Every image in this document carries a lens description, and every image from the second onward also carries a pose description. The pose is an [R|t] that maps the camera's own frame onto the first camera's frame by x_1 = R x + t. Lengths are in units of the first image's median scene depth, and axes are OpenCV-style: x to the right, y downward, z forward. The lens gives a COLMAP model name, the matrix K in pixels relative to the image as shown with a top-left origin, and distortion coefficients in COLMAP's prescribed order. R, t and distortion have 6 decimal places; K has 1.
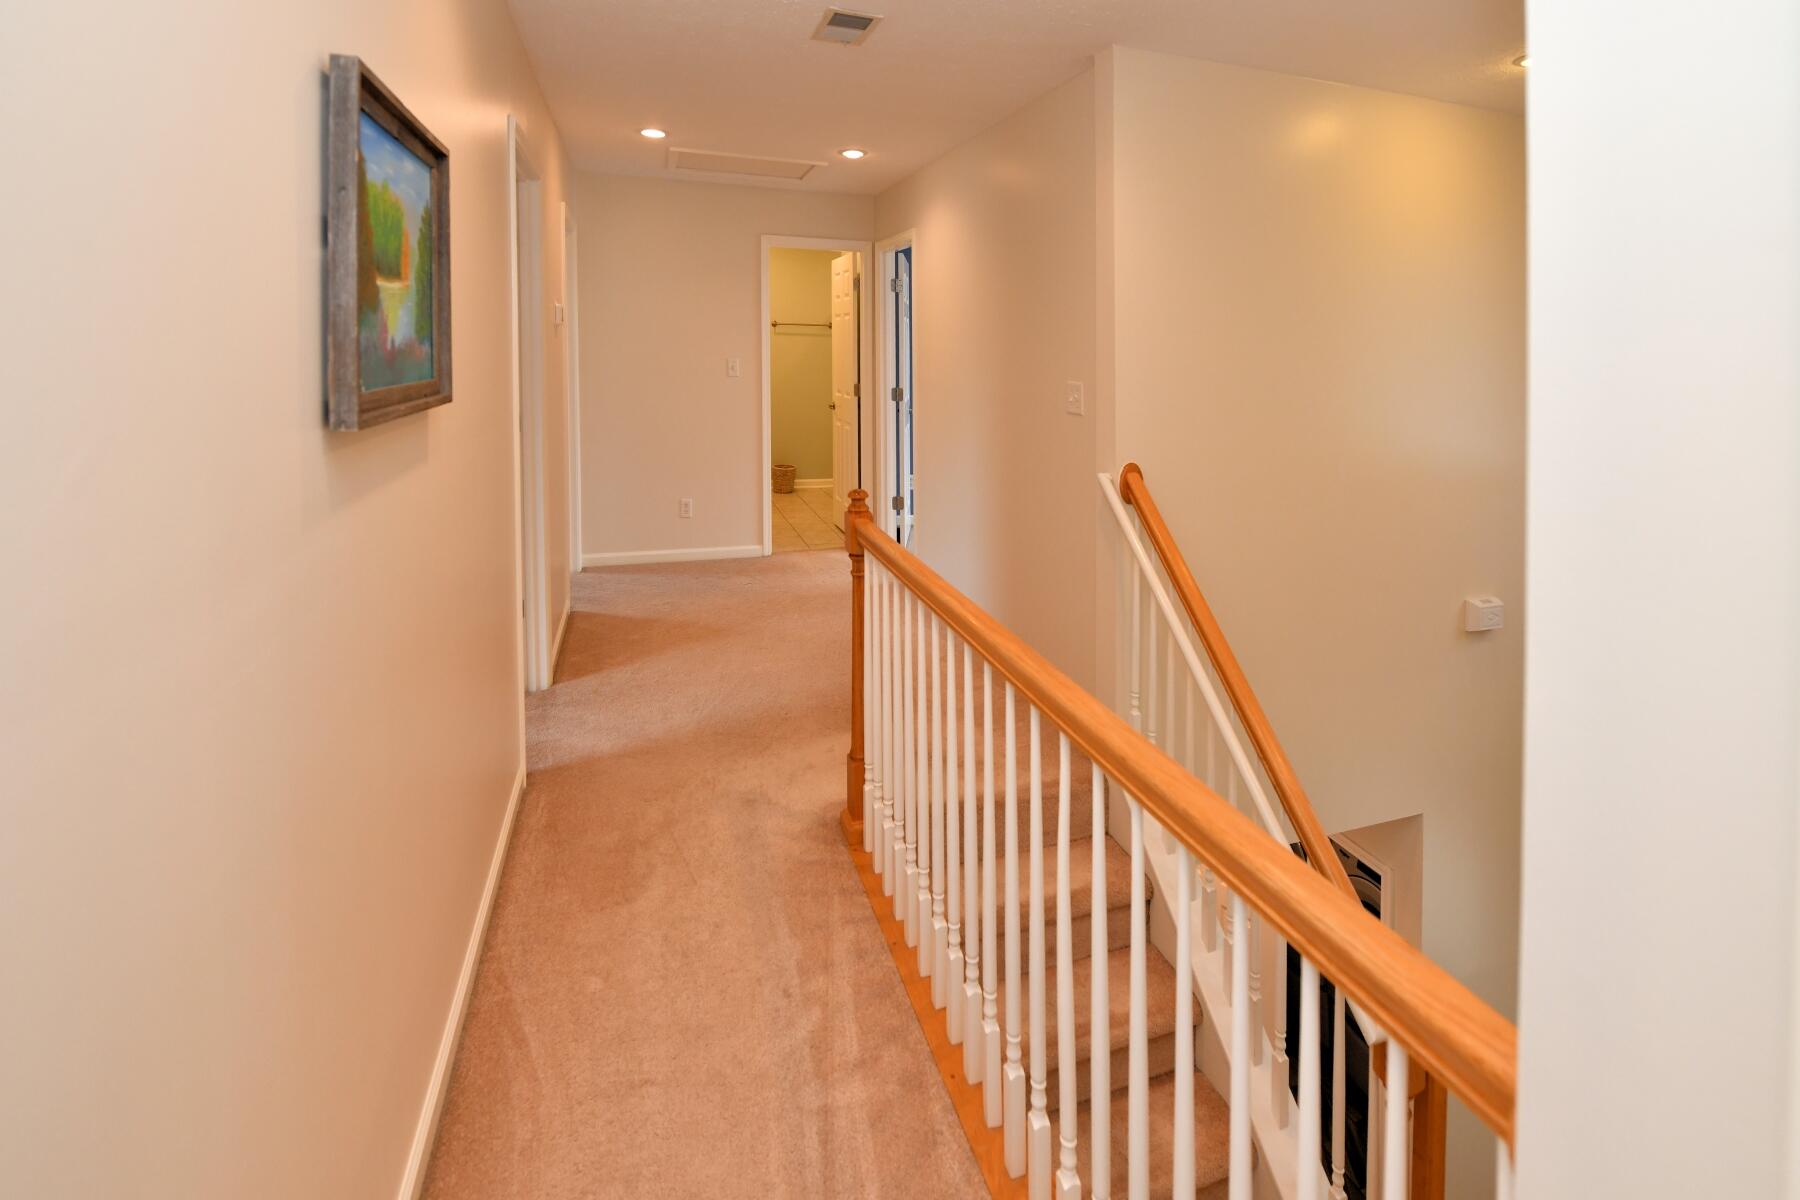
lens RADIAL K [[784.6, 0, 900.0], [0, 784.6, 600.0], [0, 0, 1]] dist [-0.000607, -0.000036]
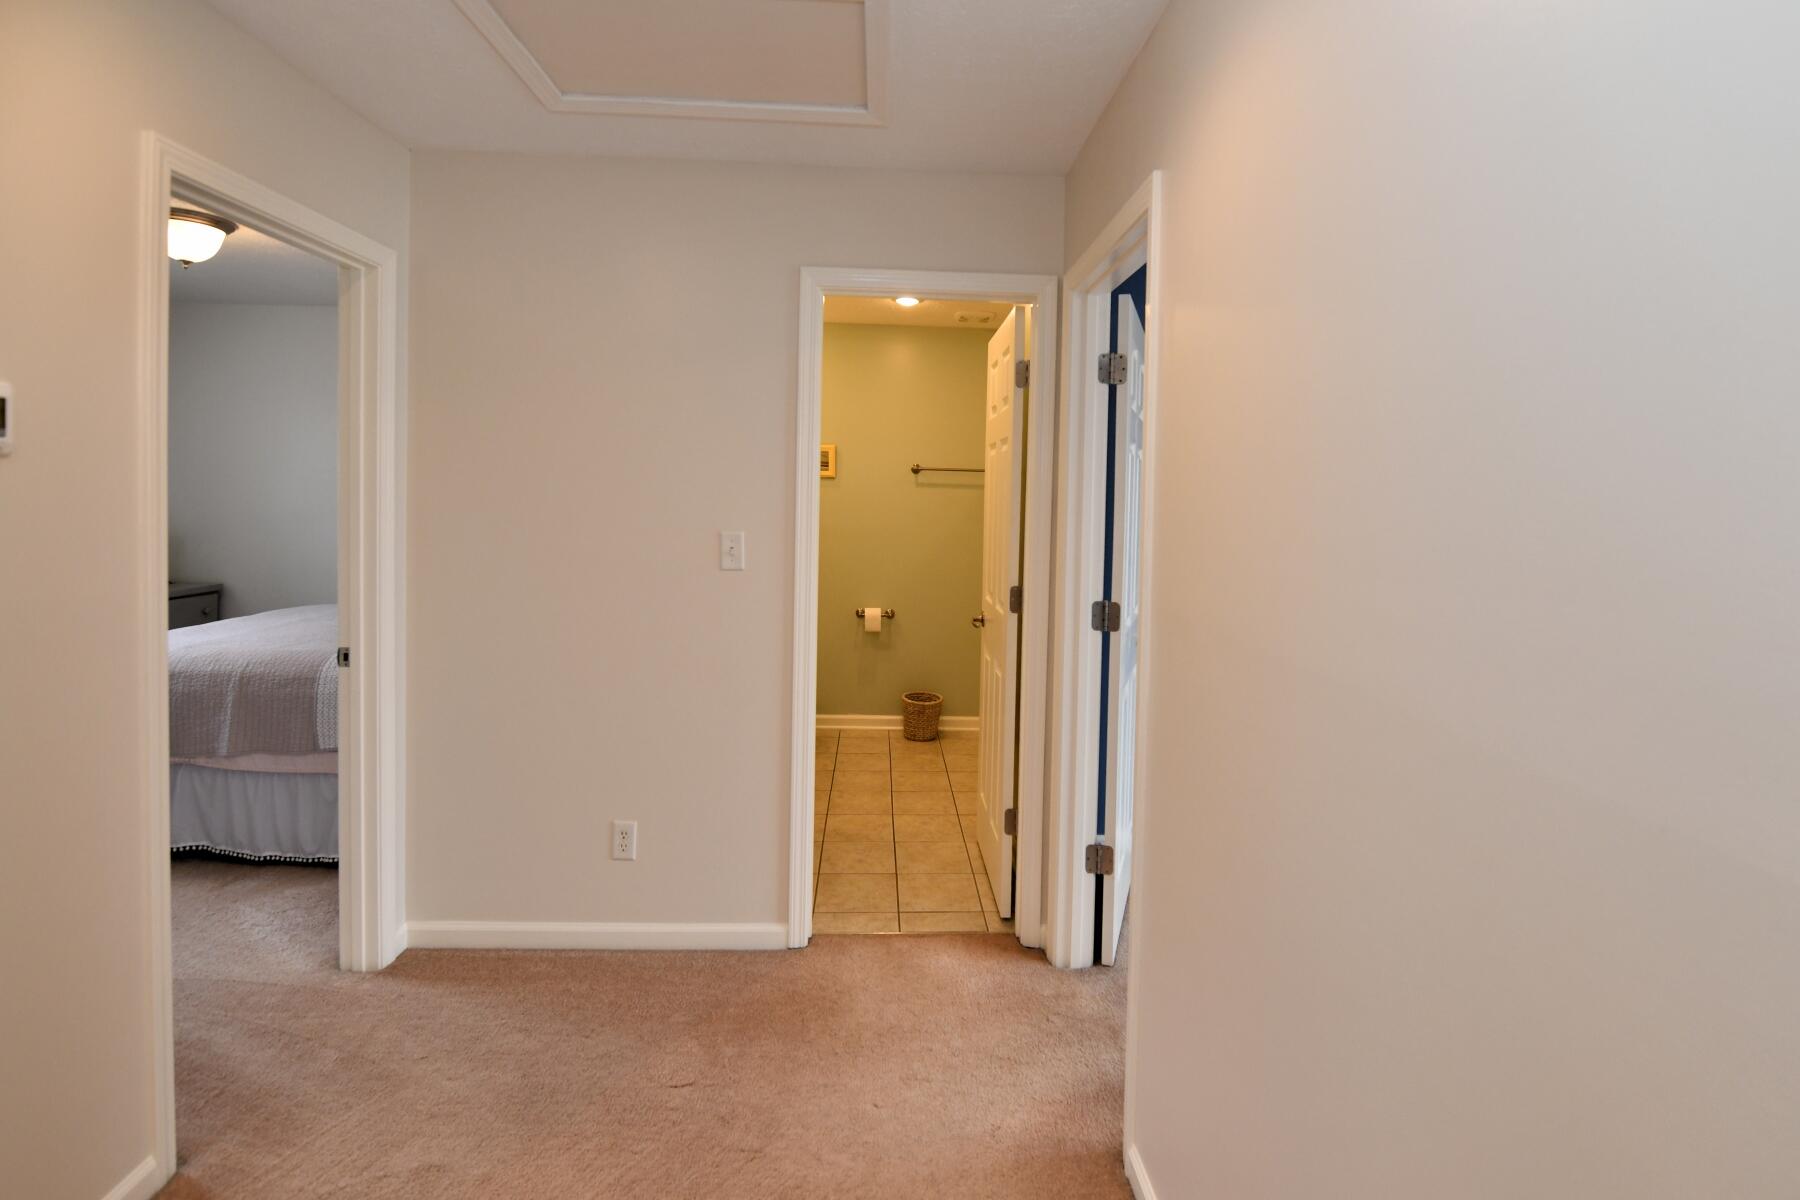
lens RADIAL K [[802.4, 0, 900.0], [0, 802.4, 600.0], [0, 0, 1]] dist [-0.001129, -0.000027]
pose [[0.955288, 0.038591, -0.293147, 0.016759], [-0.093824, 0.979771, -0.176766, -0.183377], [0.280396, 0.196366, 0.939584, 0.559618]]
